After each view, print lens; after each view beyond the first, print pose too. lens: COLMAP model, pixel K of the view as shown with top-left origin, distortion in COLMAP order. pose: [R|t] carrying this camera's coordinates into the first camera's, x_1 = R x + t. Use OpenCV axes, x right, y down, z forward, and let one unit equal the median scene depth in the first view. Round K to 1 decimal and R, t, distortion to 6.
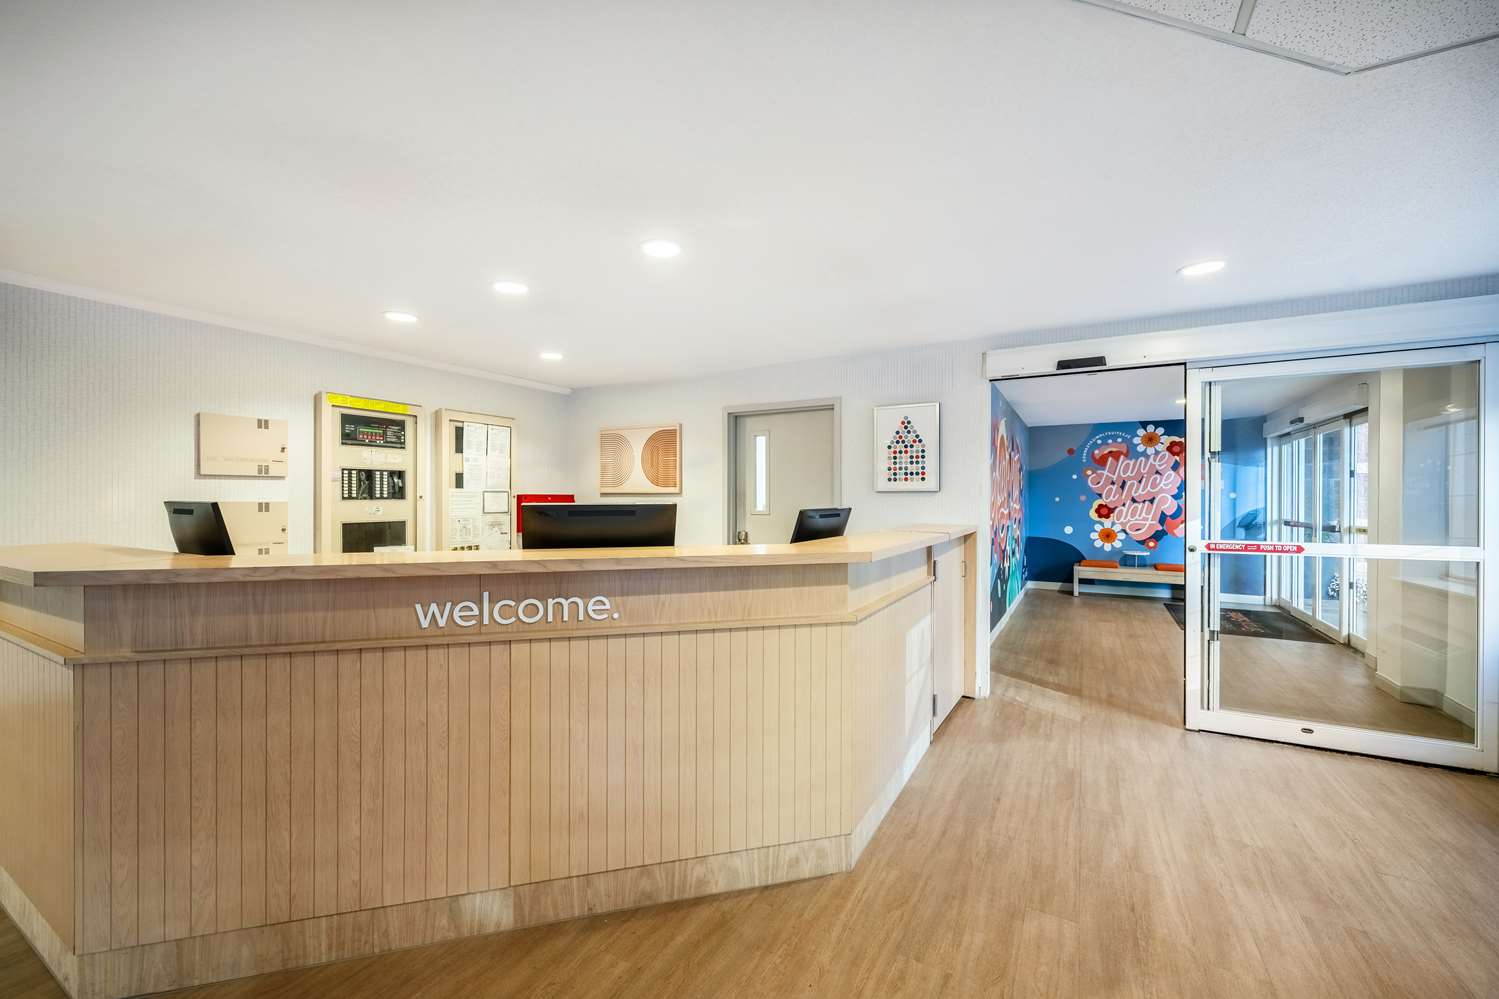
lens RADIAL K [[638.4, 0, 746.4], [0, 638.4, 497.8], [0, 0, 1]] dist [0.001440, 0.001203]
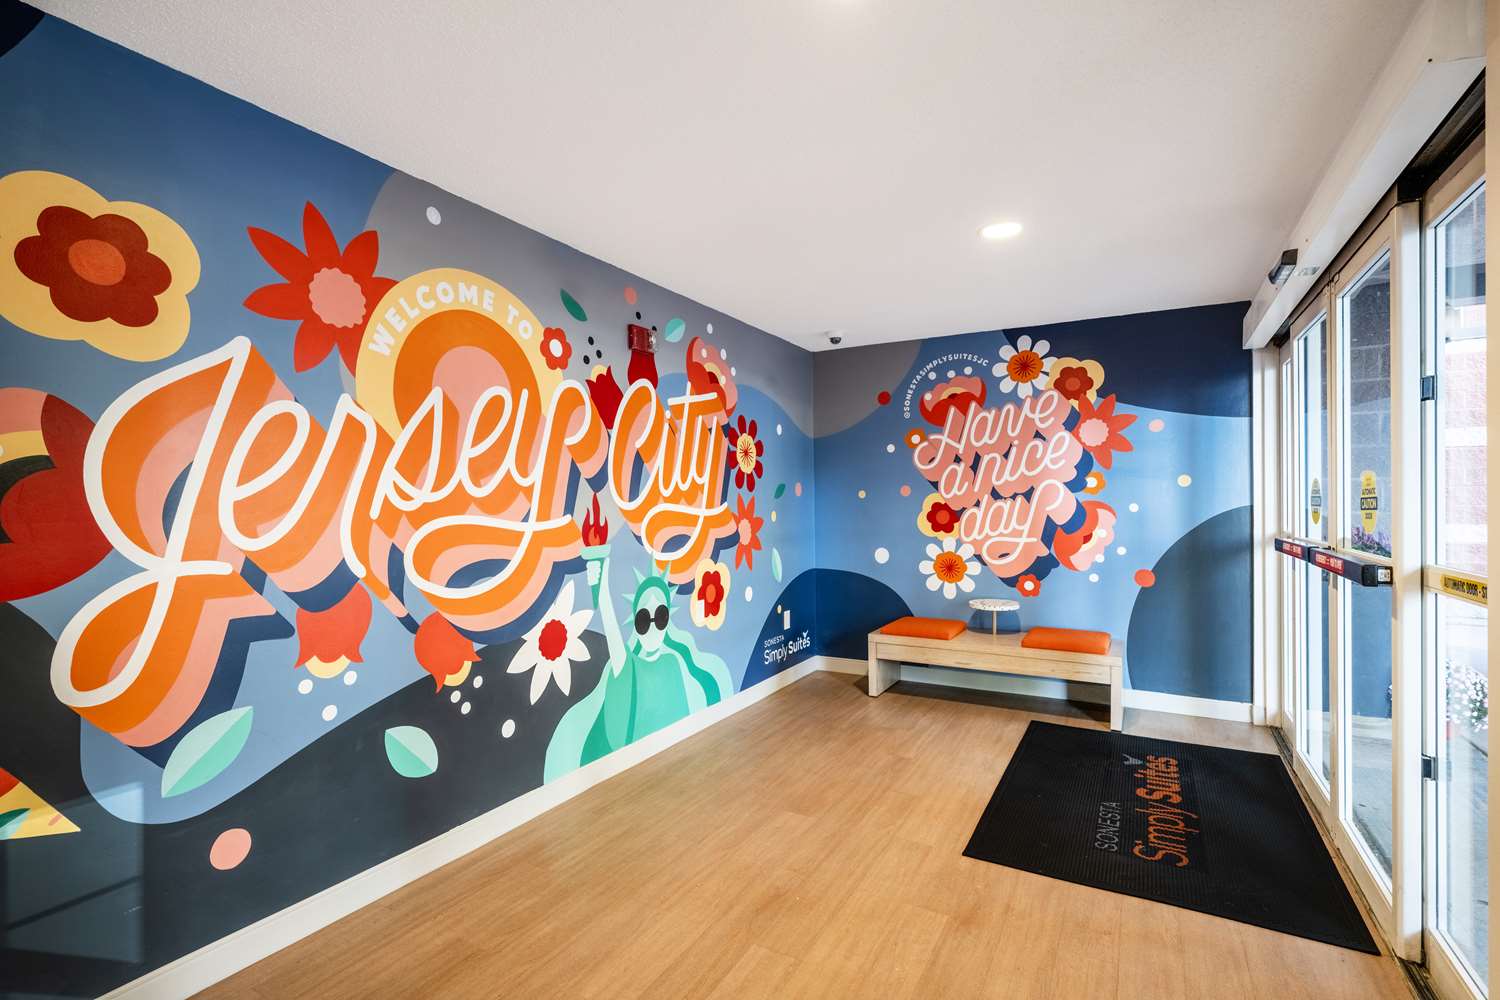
lens RADIAL K [[744.5, 0, 752.2], [0, 744.5, 498.1], [0, 0, 1]] dist [-0.006312, -0.000829]
pose [[0.999969, -0.007902, 0.000196, 0.425069], [0.007903, 0.999947, -0.006609, 0.009003], [-0.000144, 0.006610, 0.999978, 0.441606]]
